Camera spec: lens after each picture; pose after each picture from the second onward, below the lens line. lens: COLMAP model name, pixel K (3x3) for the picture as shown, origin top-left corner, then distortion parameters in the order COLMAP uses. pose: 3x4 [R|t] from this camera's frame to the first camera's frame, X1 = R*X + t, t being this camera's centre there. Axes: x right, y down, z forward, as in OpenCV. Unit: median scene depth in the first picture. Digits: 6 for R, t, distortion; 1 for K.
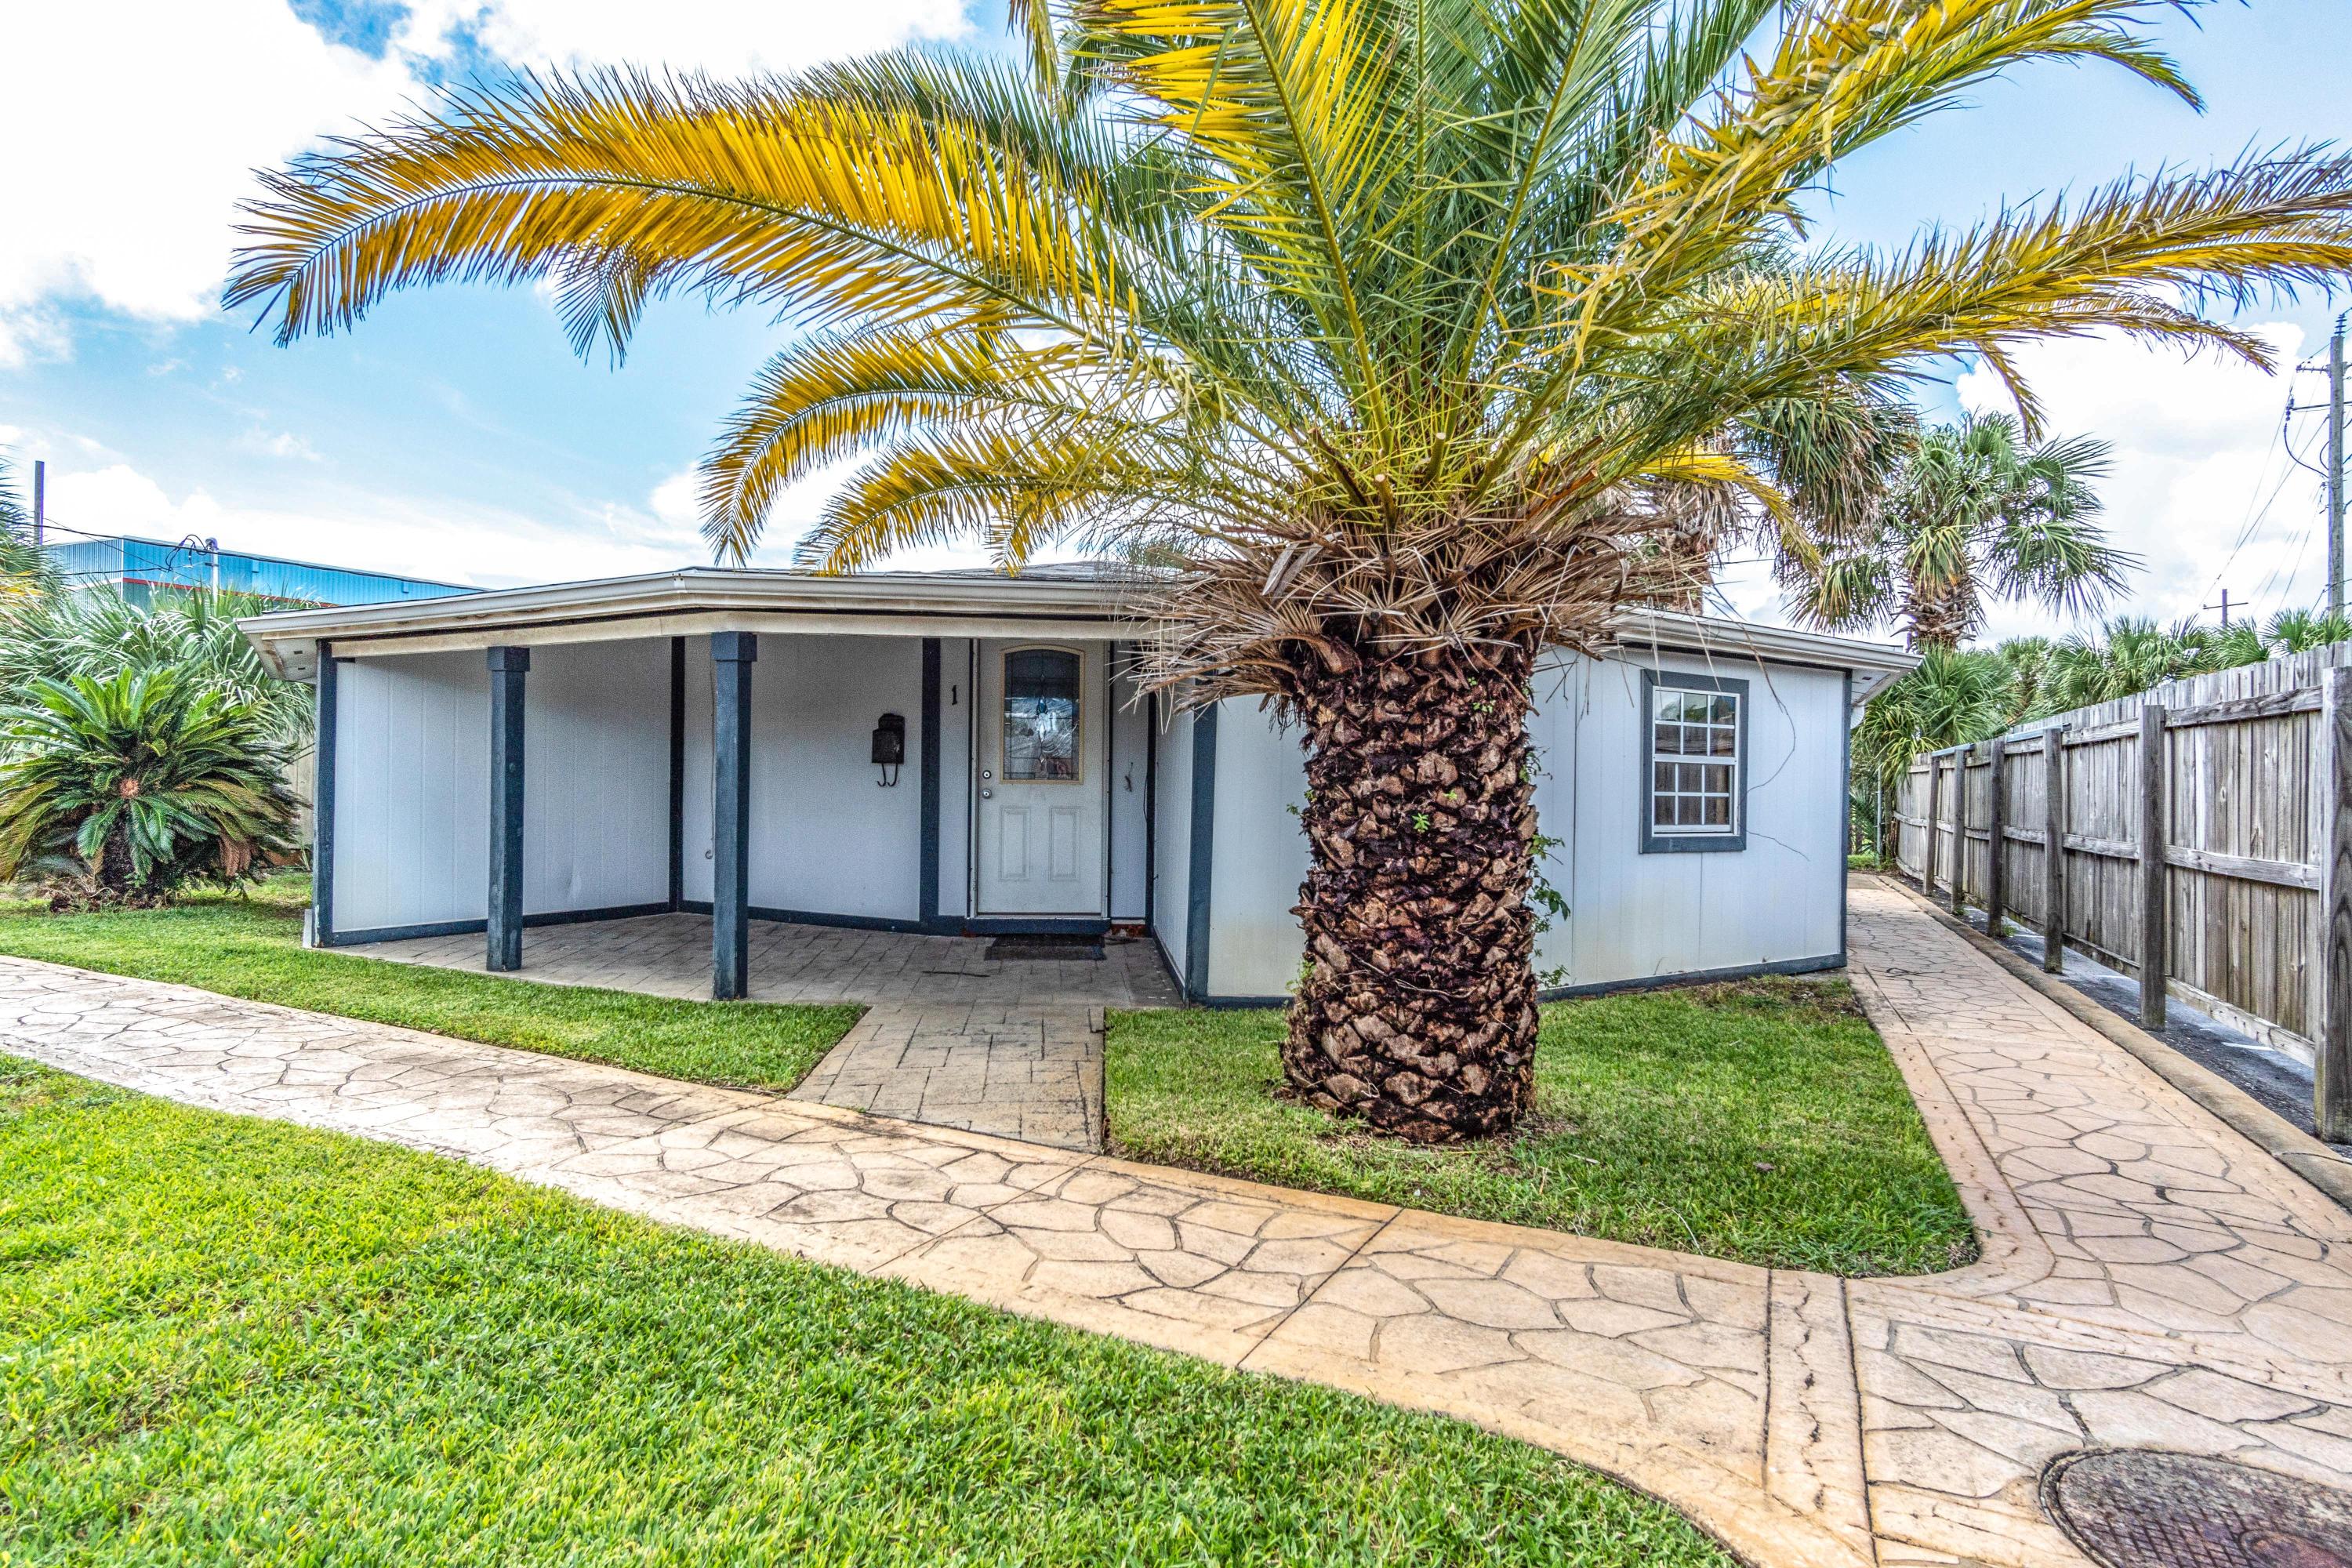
lens RADIAL K [[1239.2, 0, 1138.7], [0, 1239.2, 783.0], [0, 0, 1]] dist [0.015842, 0.000303]
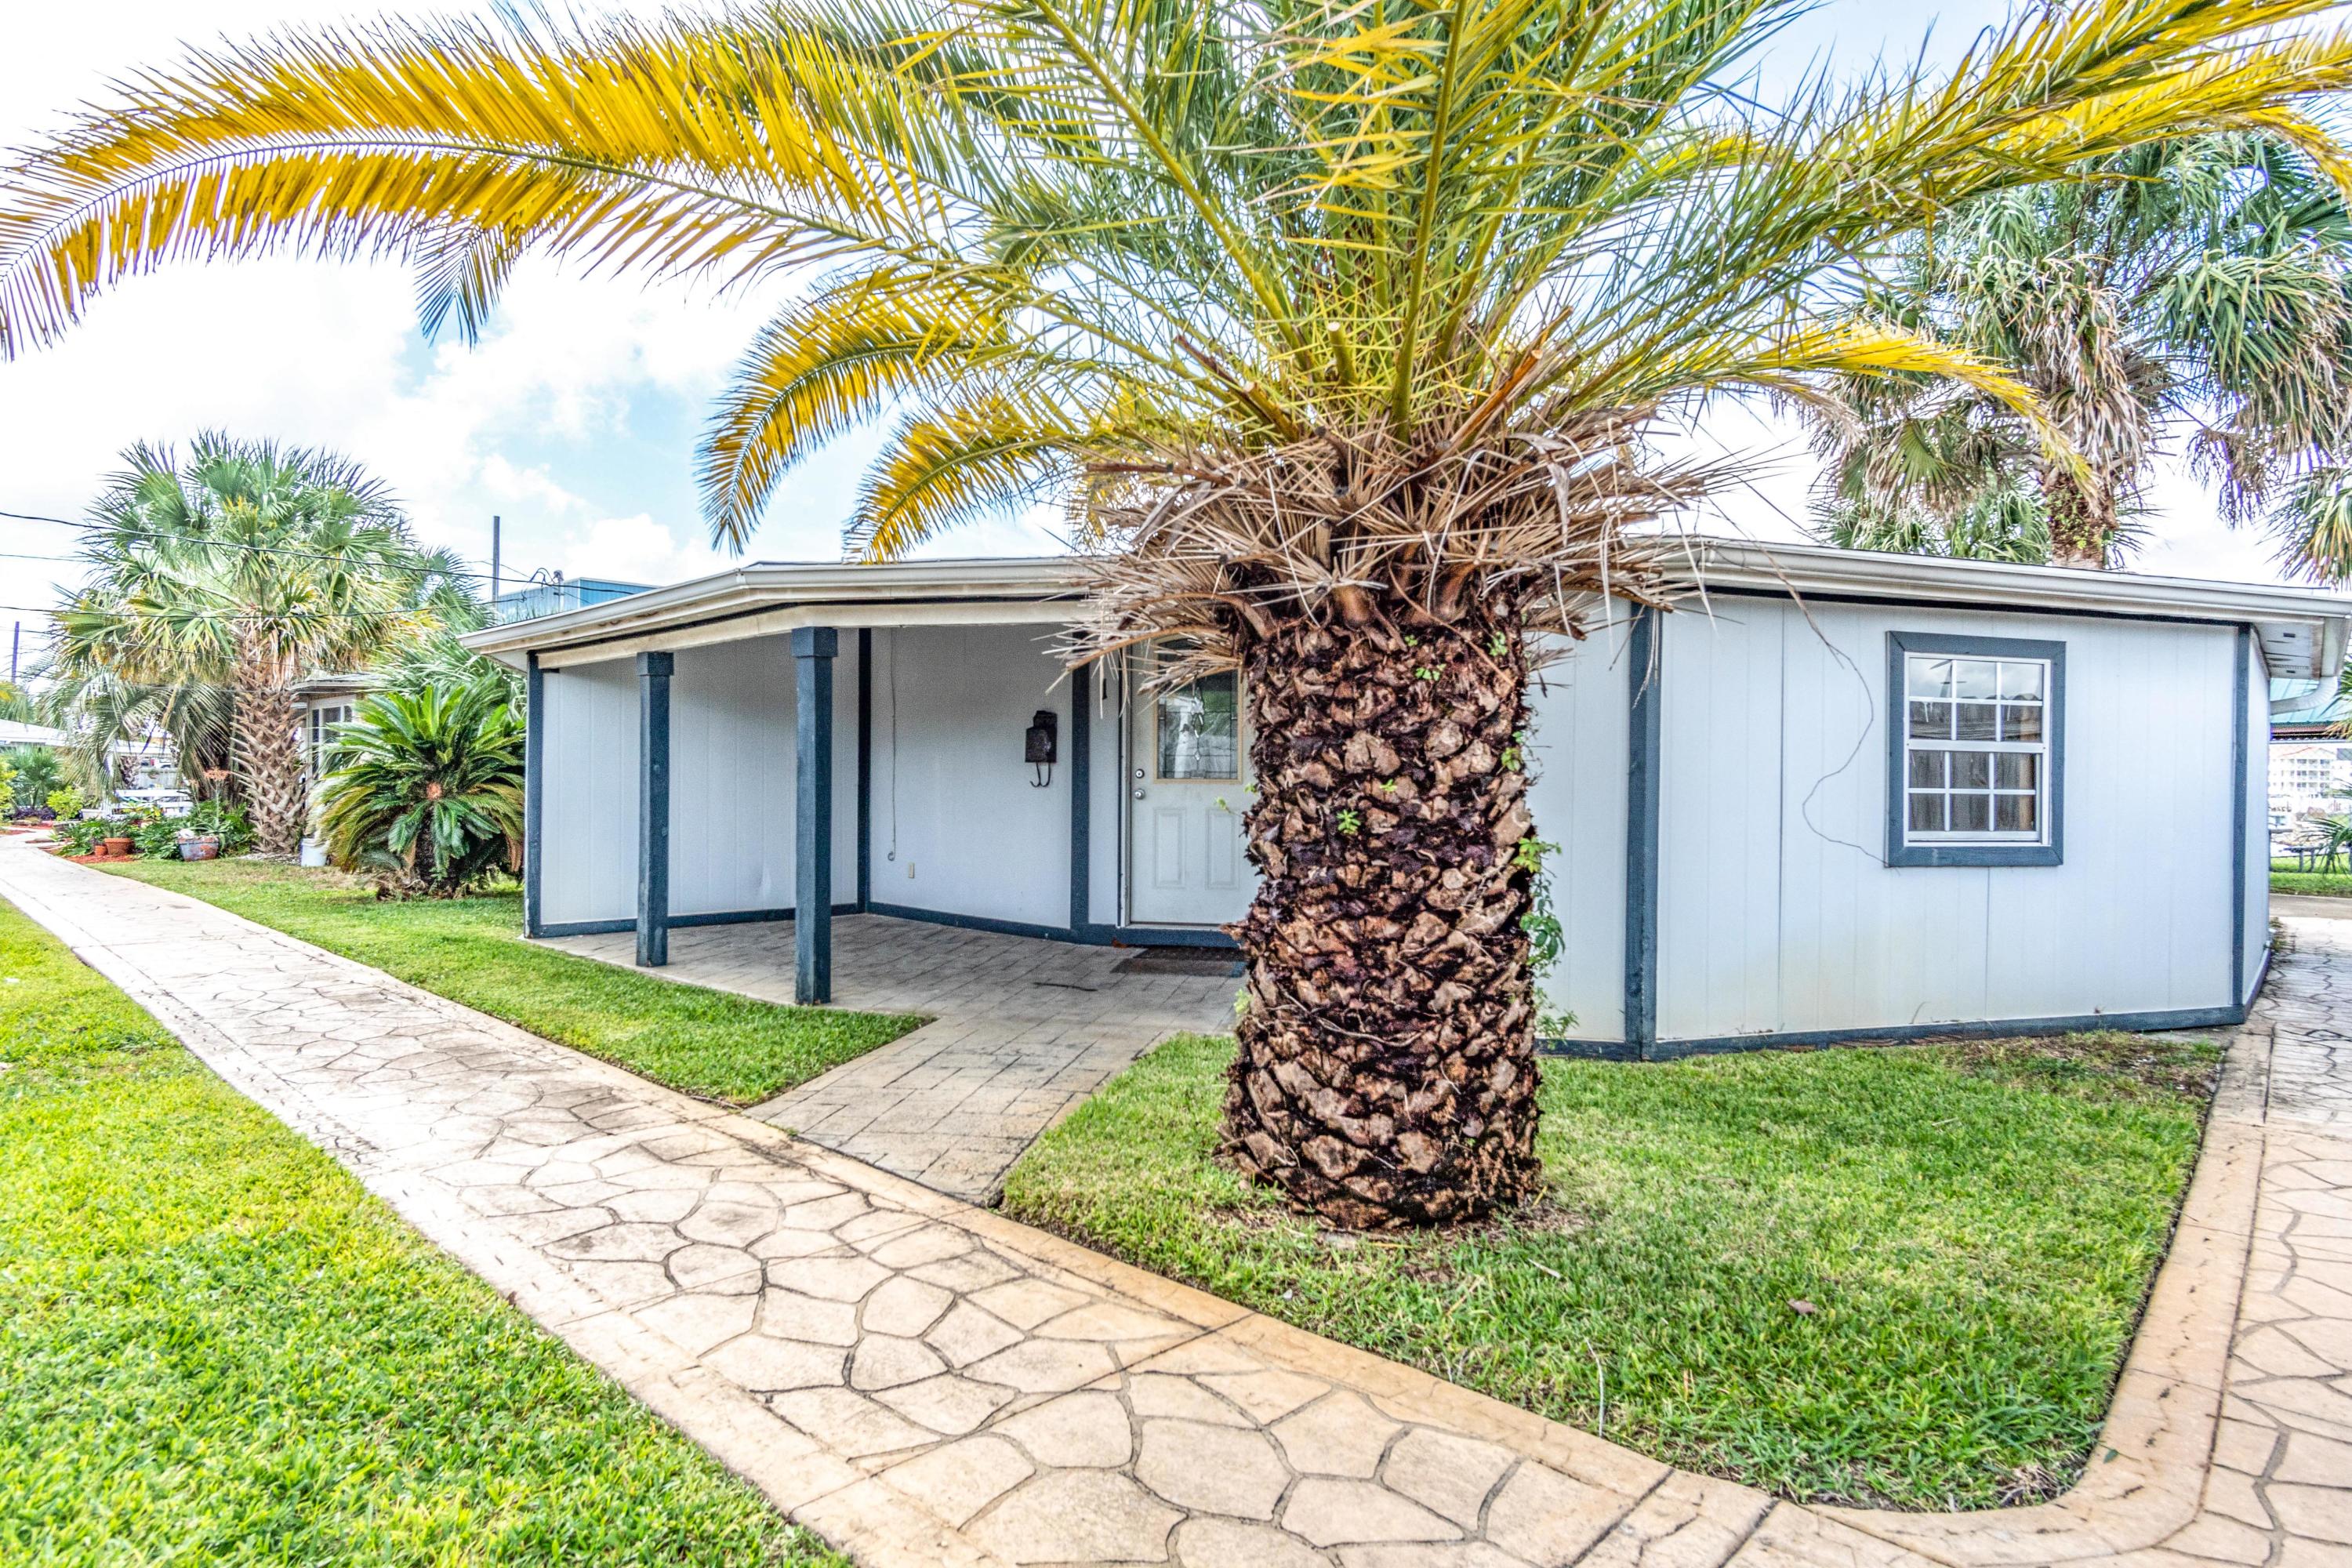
lens RADIAL K [[1260.6, 0, 1181.6], [0, 1260.6, 788.6], [0, 0, 1]] dist [0.020250, -0.000114]
pose [[0.961753, -0.003888, -0.273892, 0.341042], [0.003772, 0.999992, -0.000949, 0.010977], [0.273894, -0.000120, 0.961760, 0.194756]]
